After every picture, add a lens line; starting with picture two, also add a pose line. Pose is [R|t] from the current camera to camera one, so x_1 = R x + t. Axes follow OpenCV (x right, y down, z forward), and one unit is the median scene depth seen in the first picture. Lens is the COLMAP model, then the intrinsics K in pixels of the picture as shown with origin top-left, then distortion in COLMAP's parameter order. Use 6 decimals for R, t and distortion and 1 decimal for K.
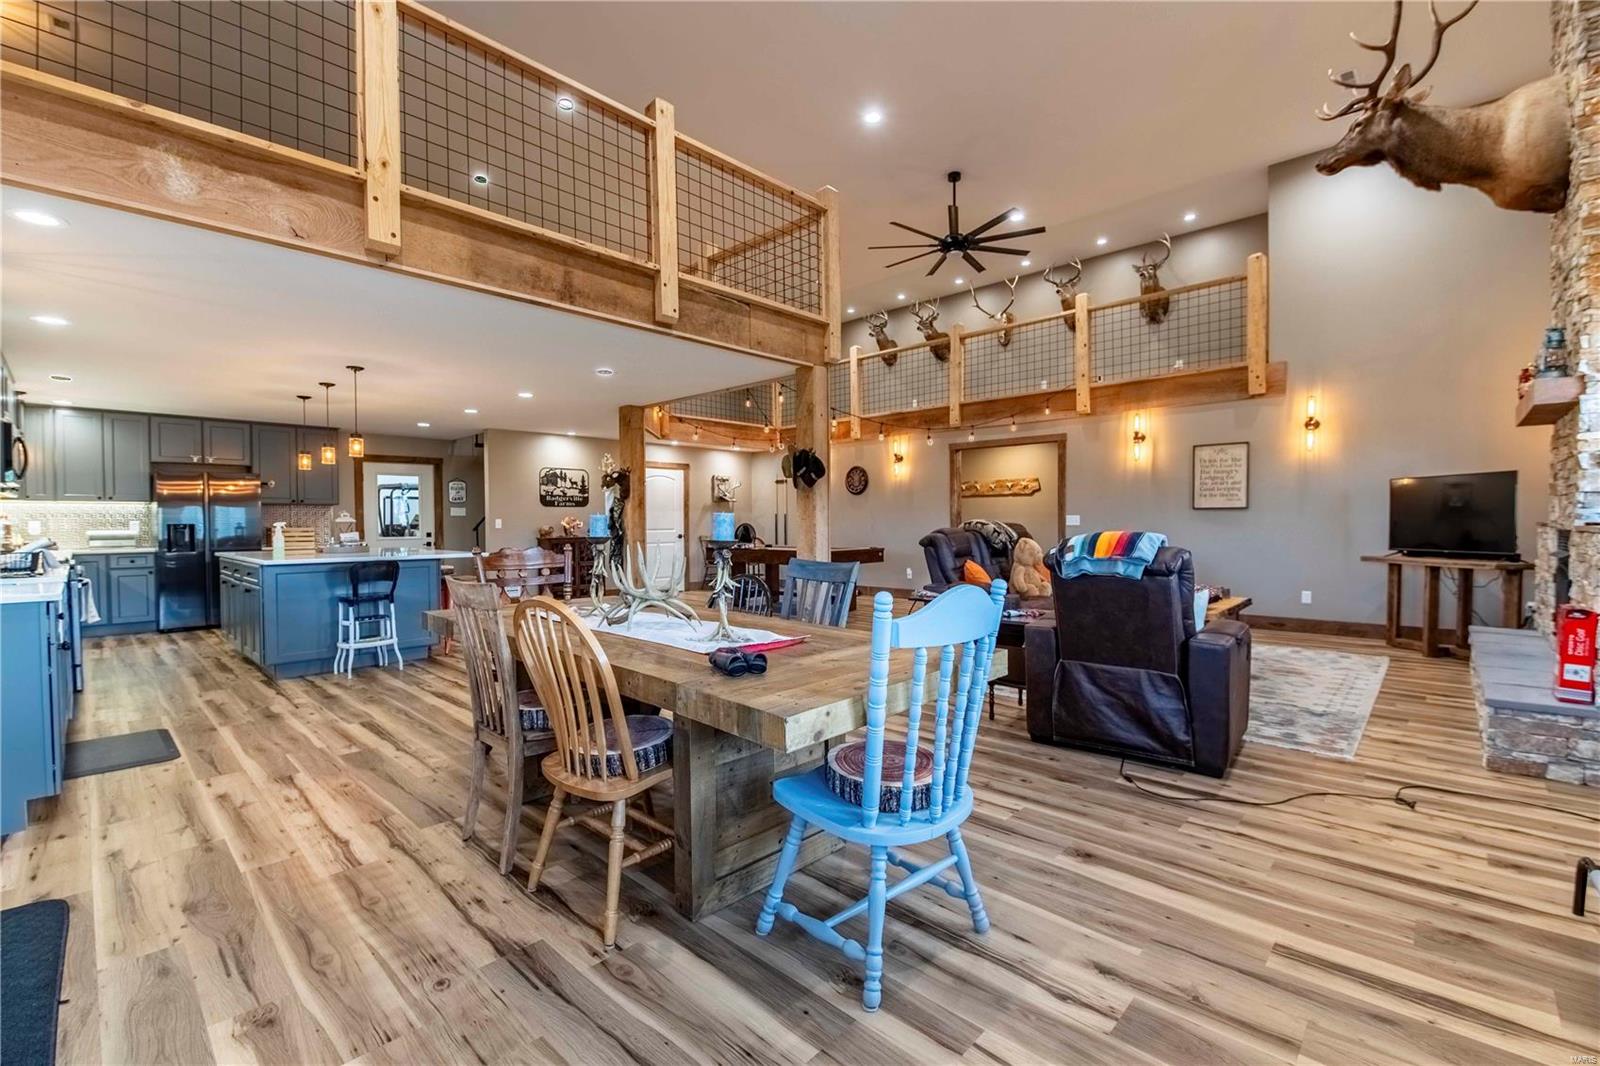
lens RADIAL K [[687.7, 0, 799.8], [0, 687.7, 535.2], [0, 0, 1]] dist [-0.001160, -0.006727]
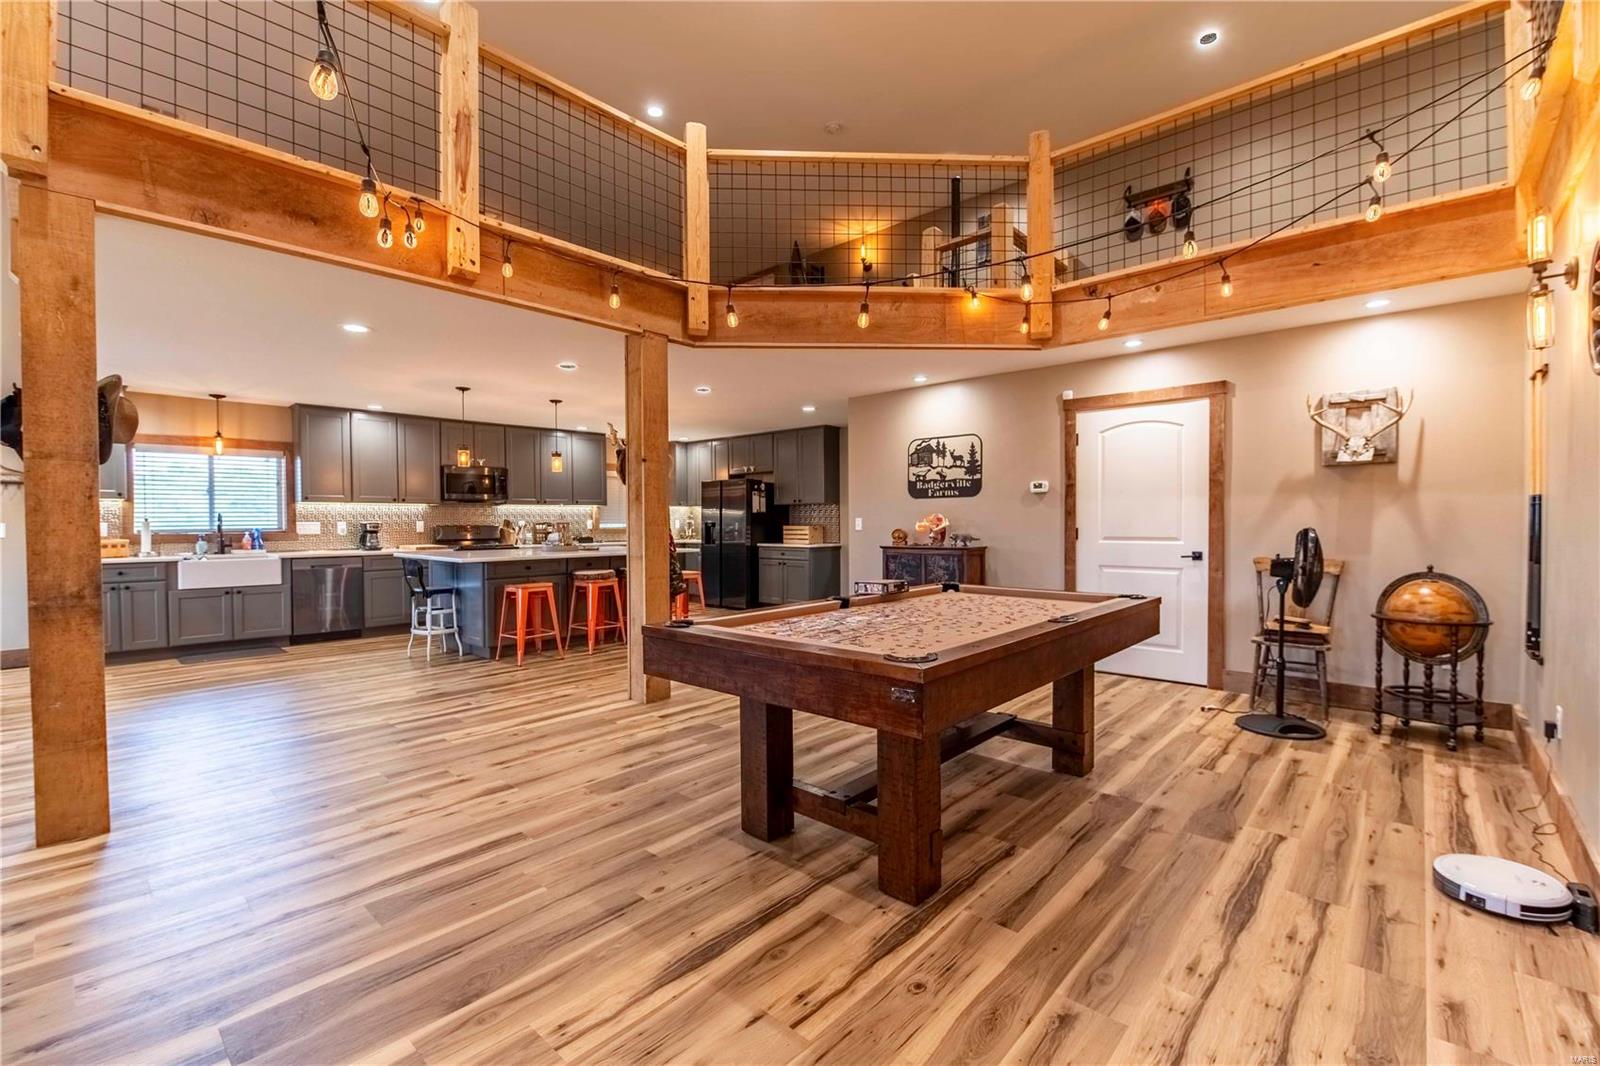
lens RADIAL K [[687.7, 0, 799.8], [0, 687.7, 535.2], [0, 0, 1]] dist [-0.001160, -0.006727]
pose [[0.019757, 0.027480, -0.999427, 0.343873], [-0.014129, 0.999530, 0.027204, -0.027082], [0.999705, 0.013583, 0.020136, 1.040499]]
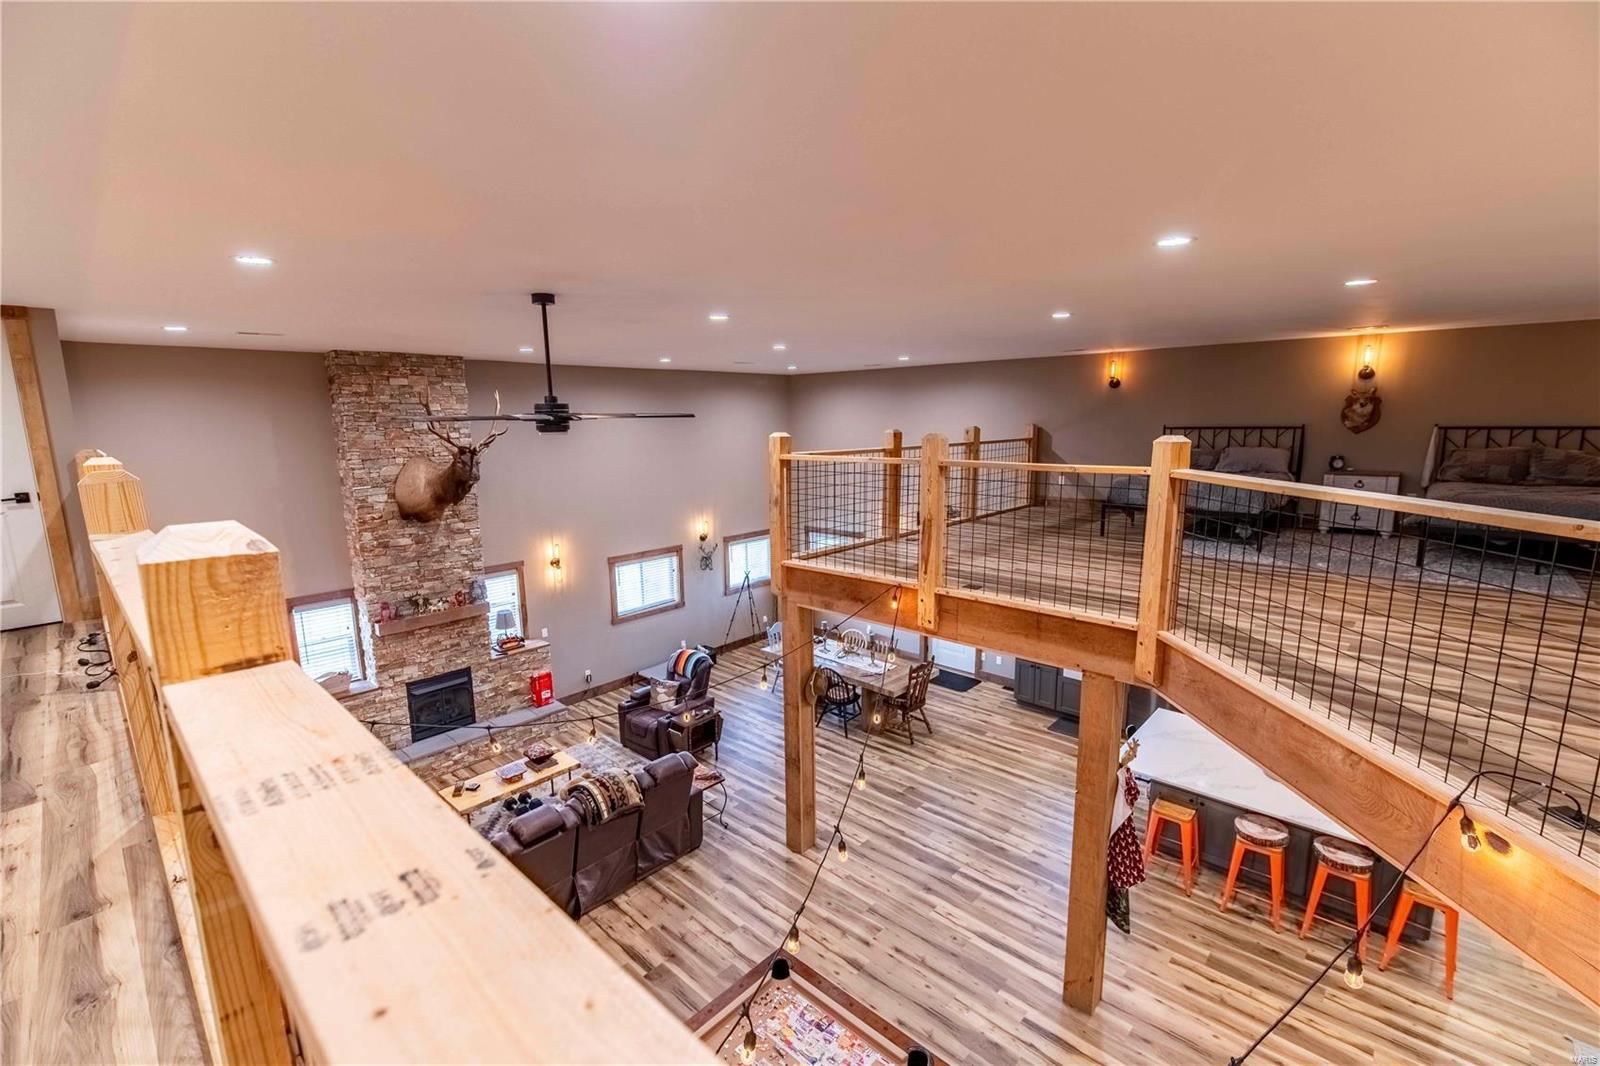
lens RADIAL K [[687.7, 0, 799.8], [0, 687.7, 535.2], [0, 0, 1]] dist [-0.001160, -0.006727]
pose [[-0.999731, 0.022838, -0.004075, 0.012902], [0.021687, 0.982418, 0.185433, -0.381173], [0.008239, 0.185294, -0.982649, 1.432168]]
